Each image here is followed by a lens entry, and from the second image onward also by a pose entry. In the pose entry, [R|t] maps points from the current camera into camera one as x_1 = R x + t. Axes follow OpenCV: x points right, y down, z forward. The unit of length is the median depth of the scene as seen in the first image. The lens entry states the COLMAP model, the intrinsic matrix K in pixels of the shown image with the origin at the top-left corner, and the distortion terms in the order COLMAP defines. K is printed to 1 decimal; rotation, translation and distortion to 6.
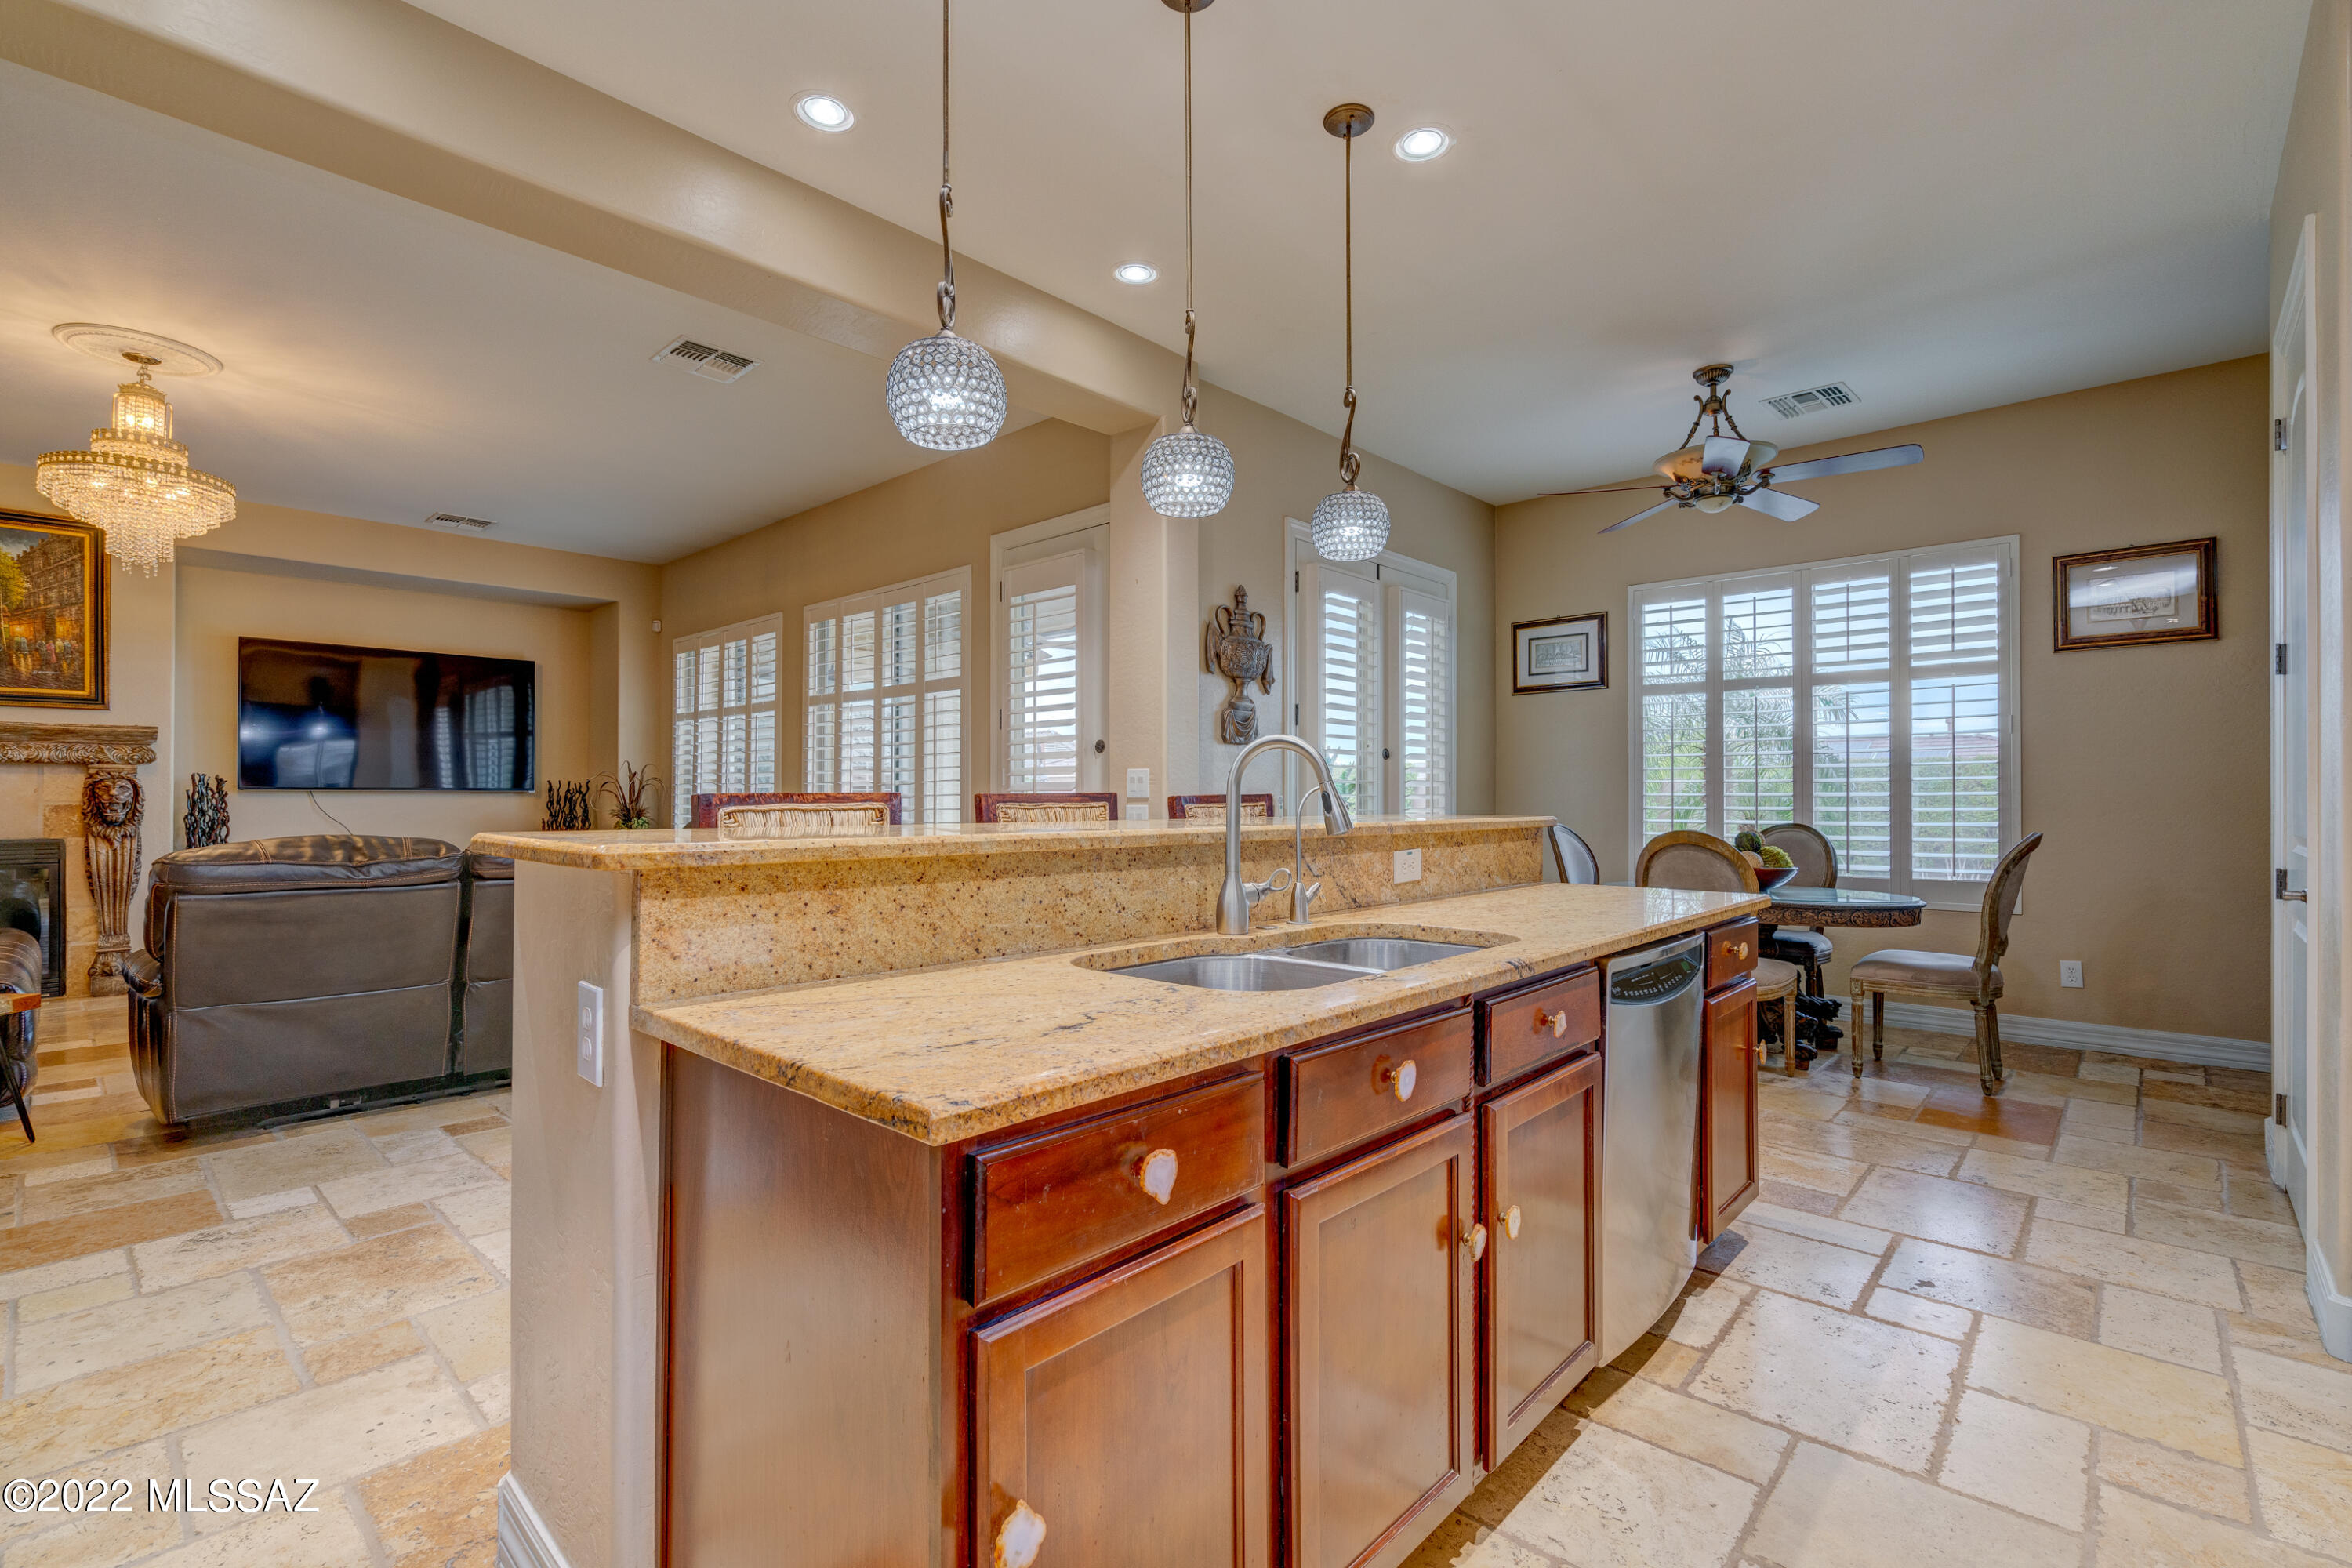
lens RADIAL K [[1062.4, 0, 1164.4], [0, 1062.4, 792.0], [0, 0, 1]] dist [-0.017236, 0.005549]
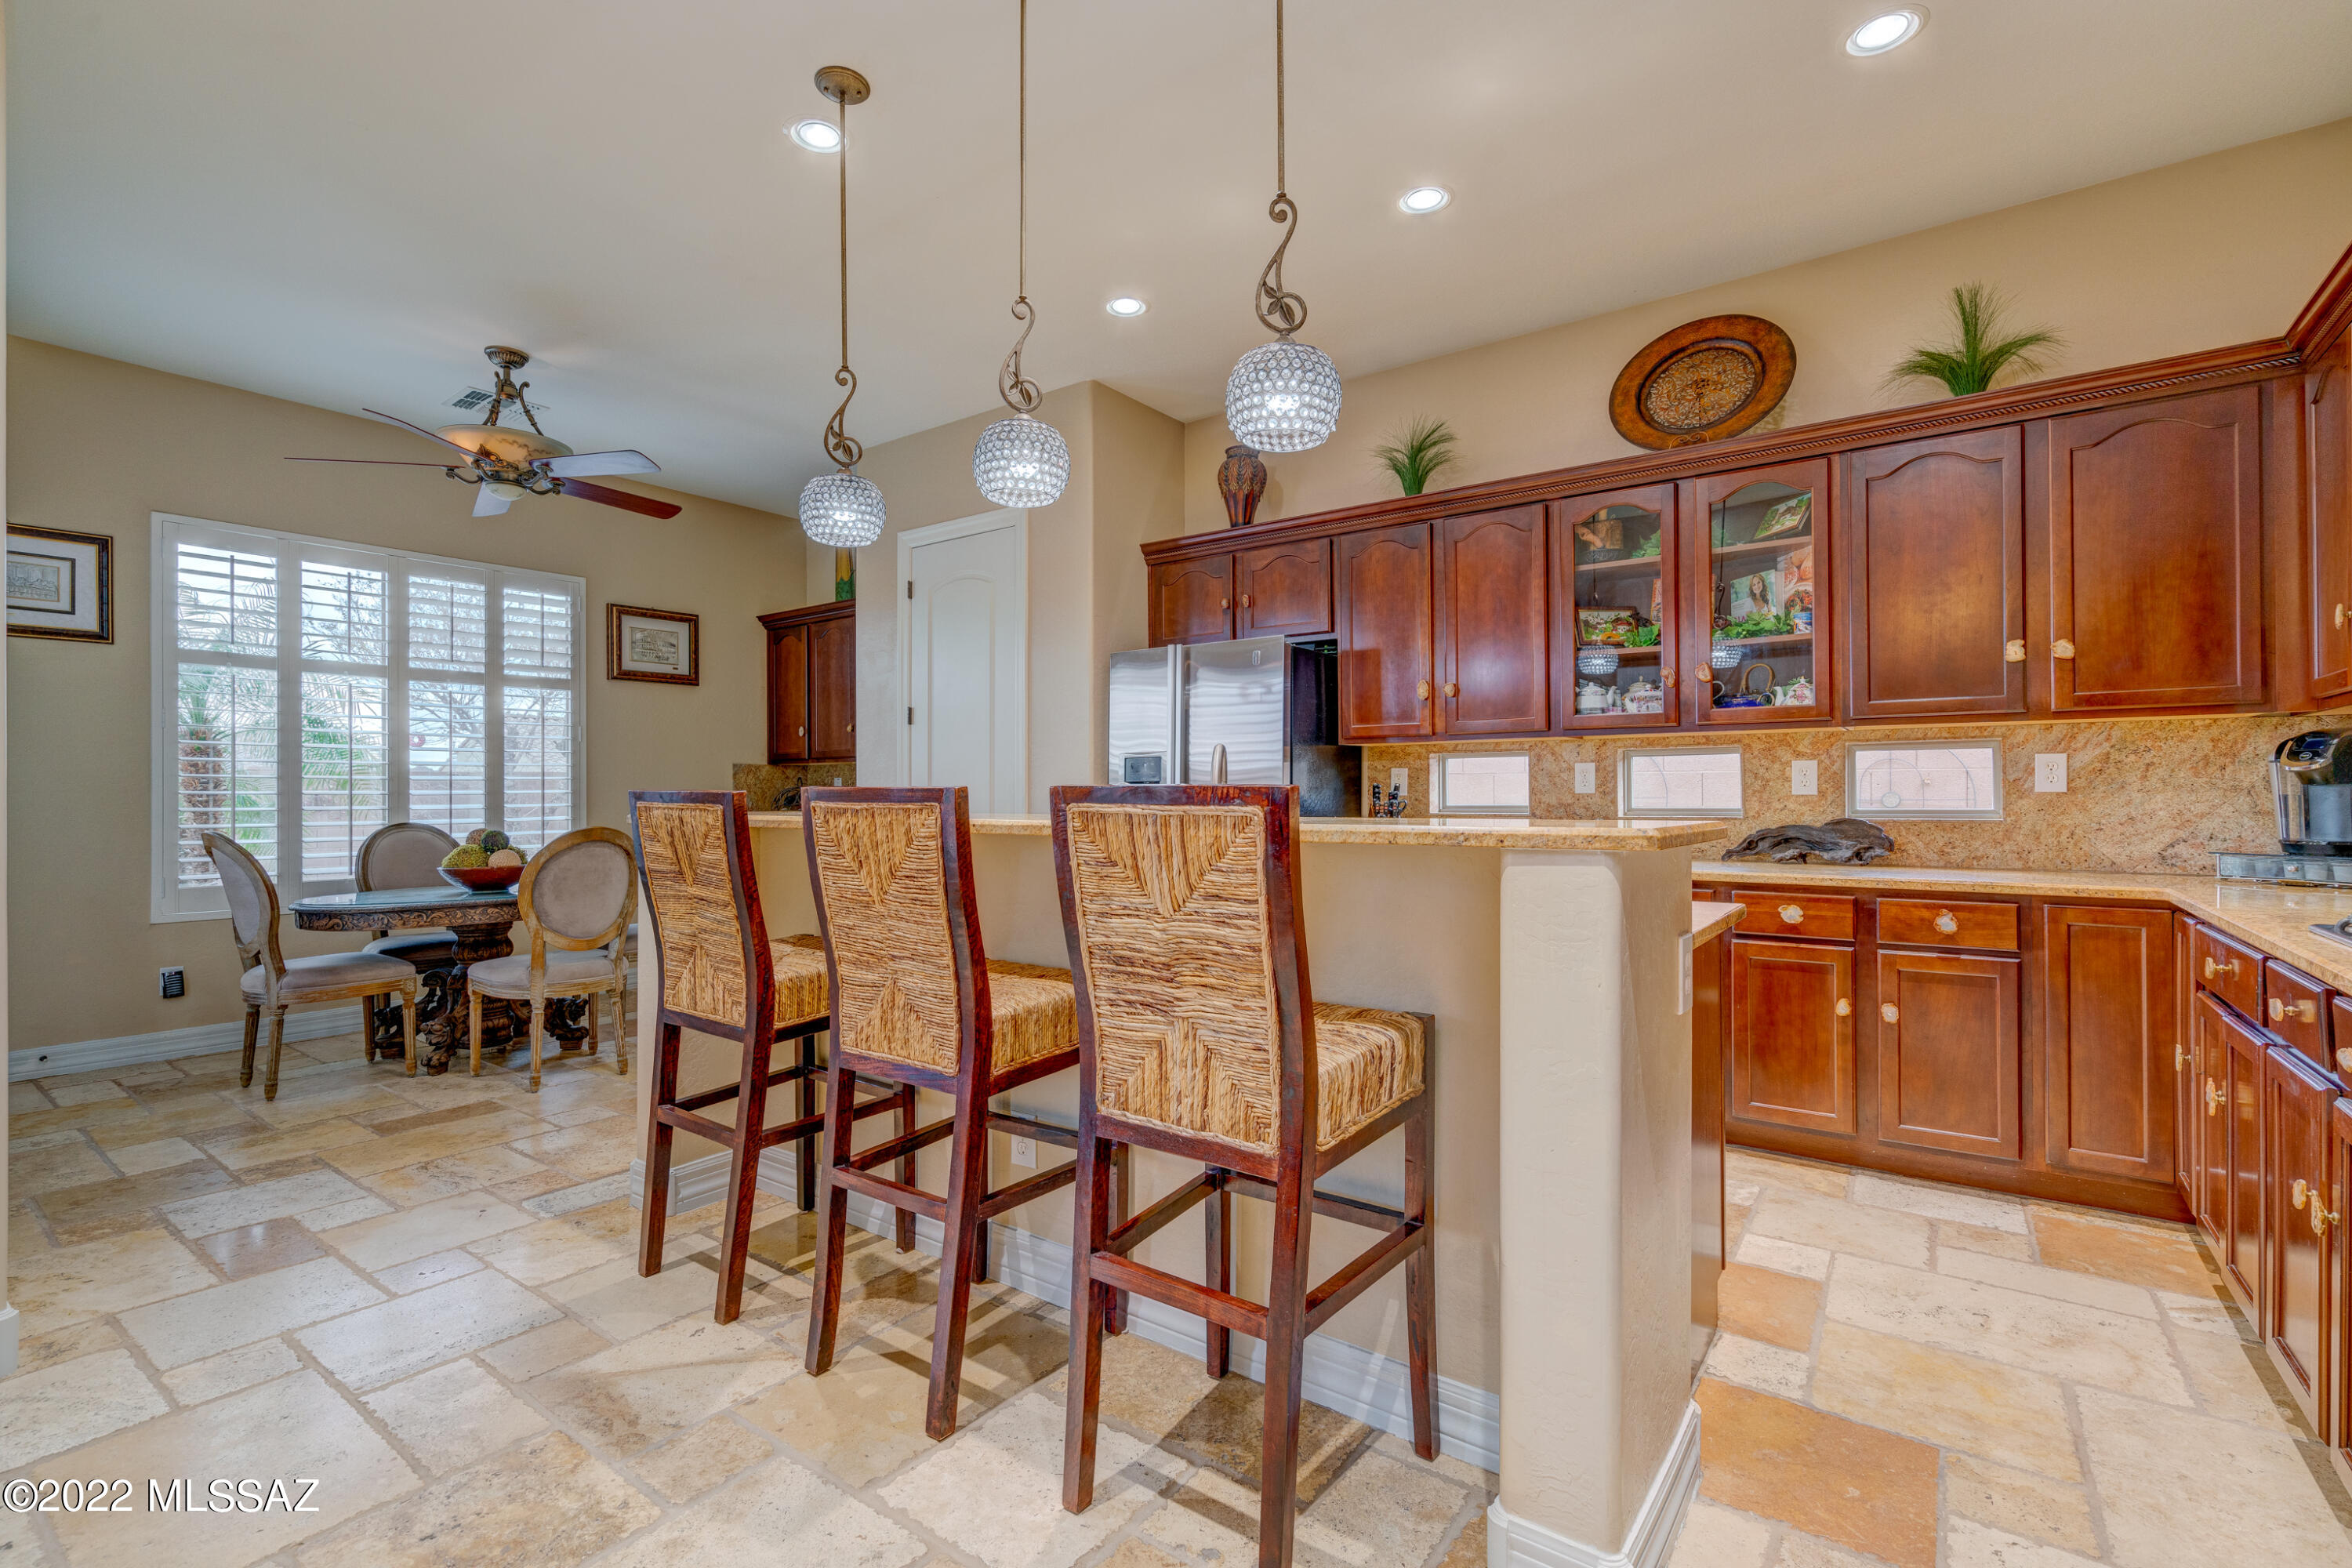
lens RADIAL K [[1045.8, 0, 1170.2], [0, 1045.8, 788.4], [0, 0, 1]] dist [-0.002655, 0.000699]
pose [[-0.115892, 0.004376, 0.993252, -0.462089], [-0.000516, 0.999990, -0.004466, 0.003093], [-0.993262, -0.001030, -0.115889, 0.471468]]
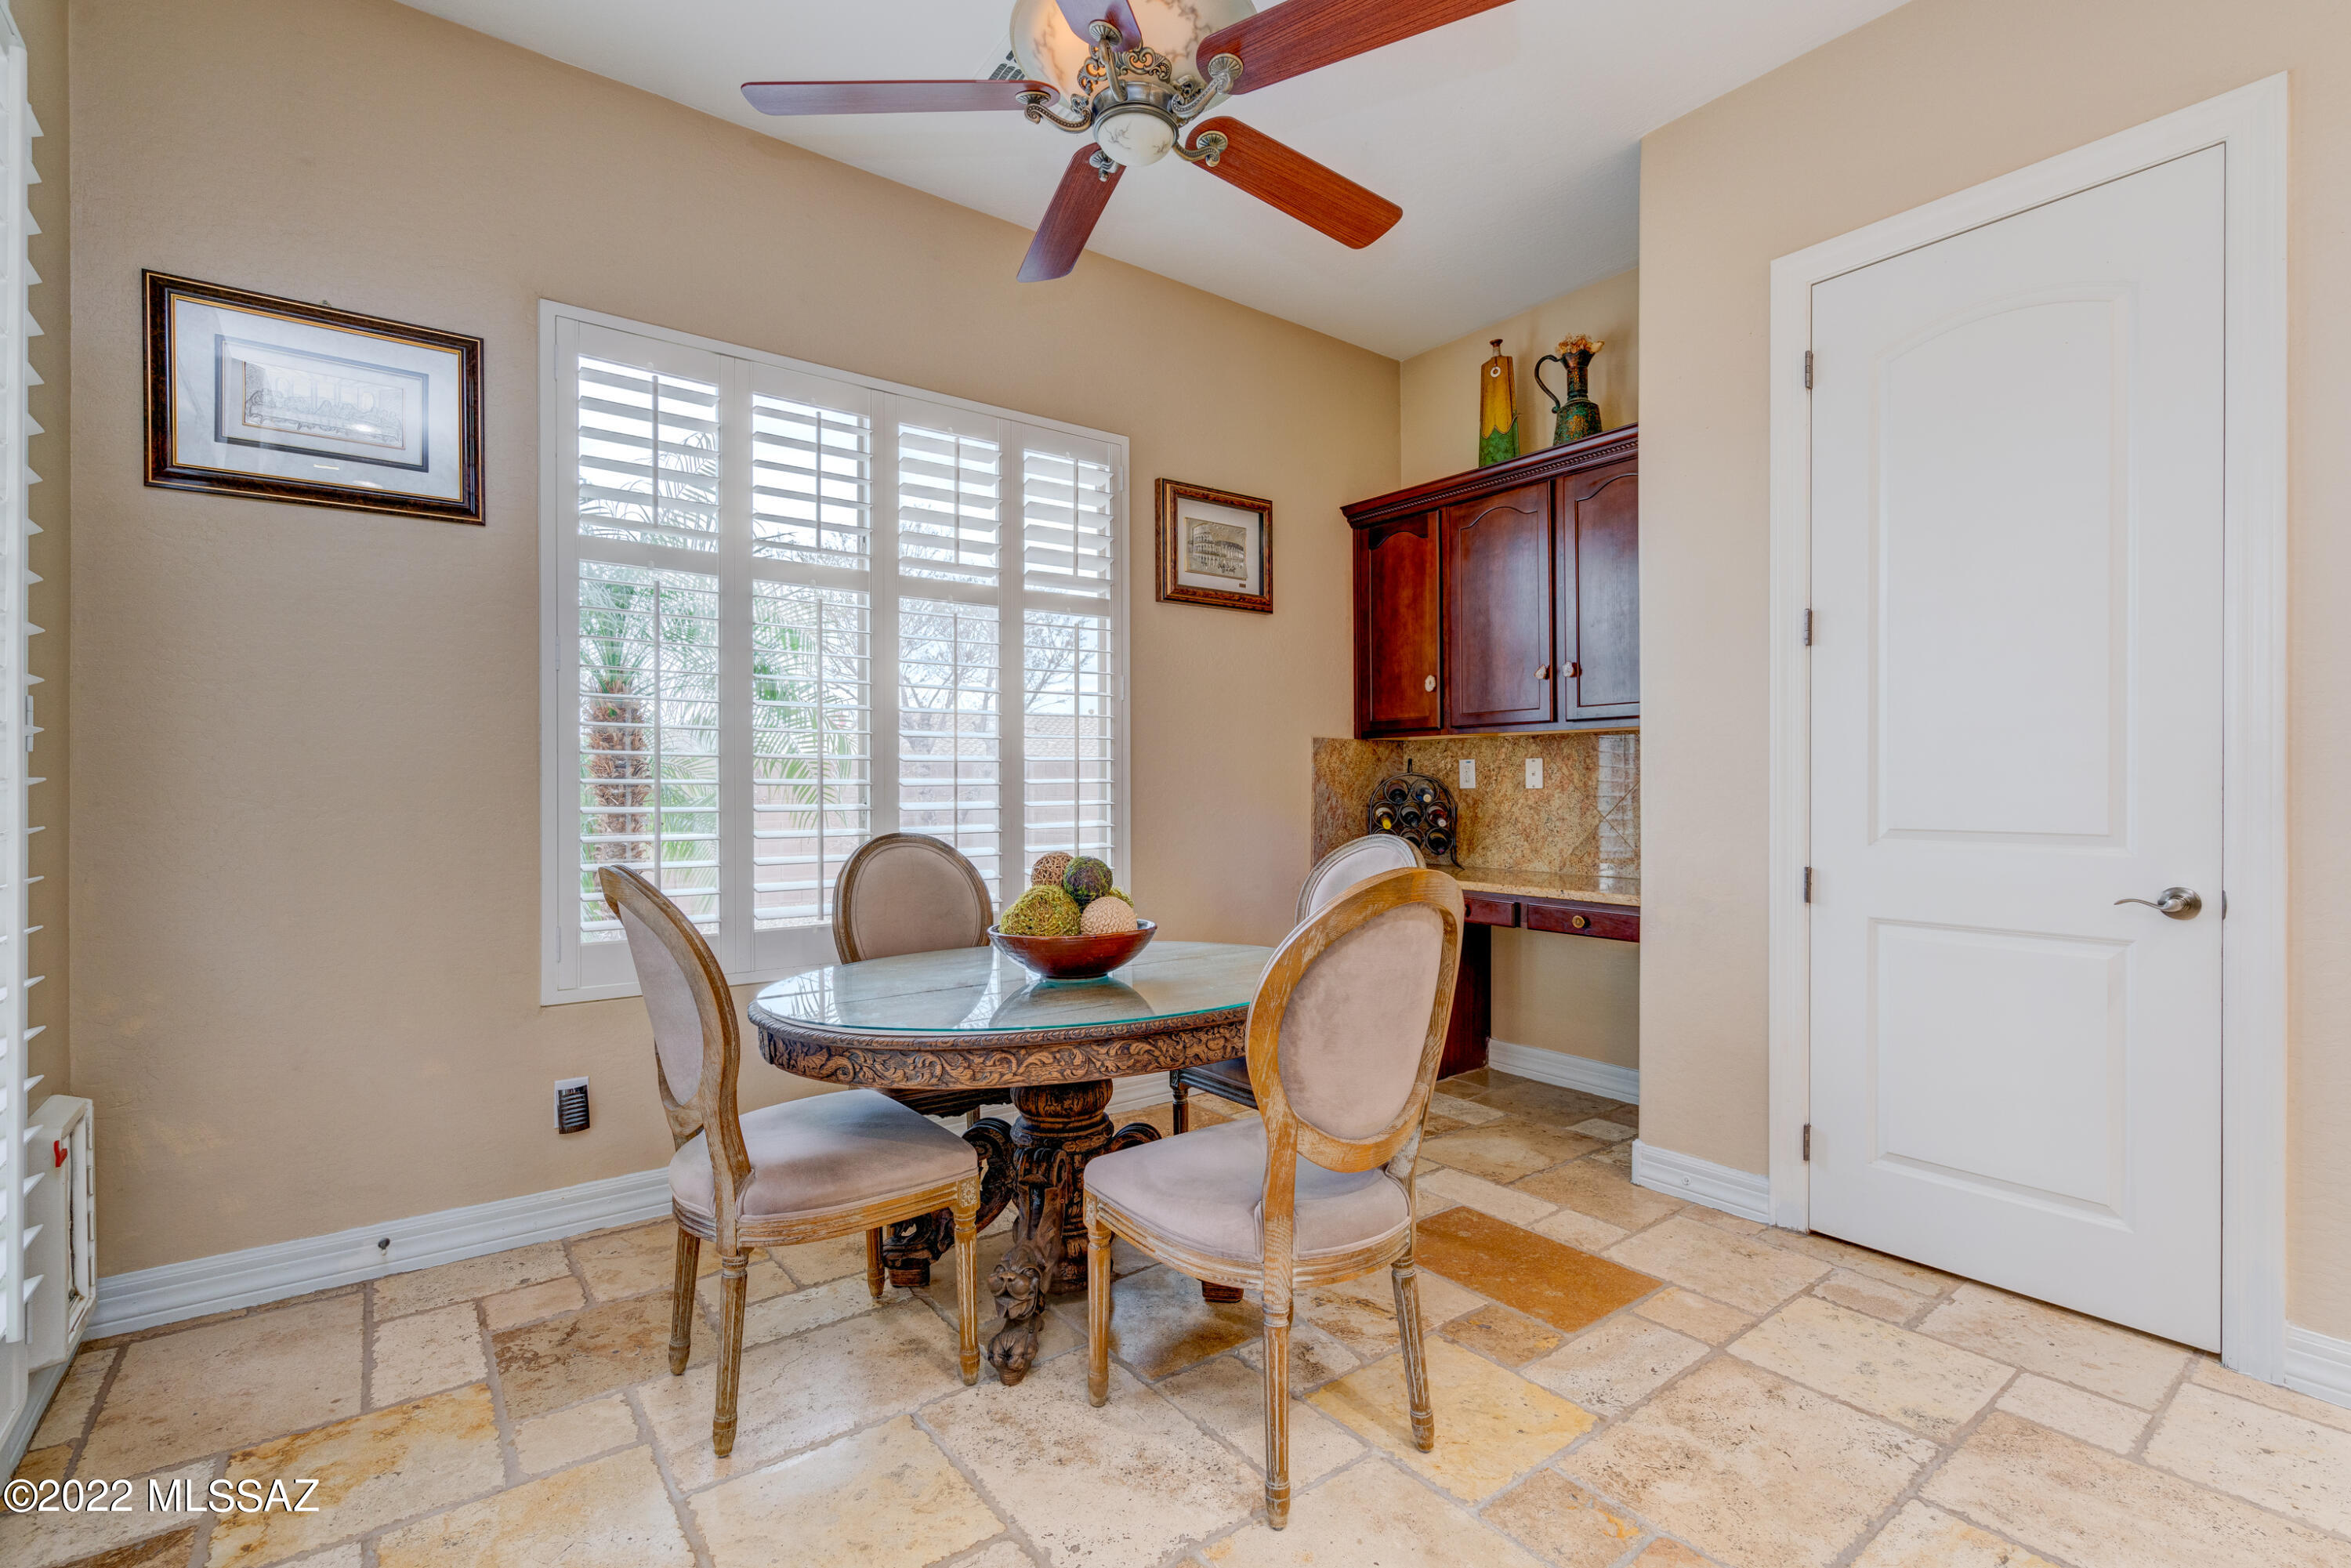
lens RADIAL K [[1057.8, 0, 1182.2], [0, 1057.8, 784.3], [0, 0, 1]] dist [-0.007066, 0.002206]
pose [[0.157641, -0.000445, 0.987496, 0.069786], [-0.002598, 0.999996, 0.000865, 0.003092], [-0.987493, -0.002702, 0.157639, 0.844199]]
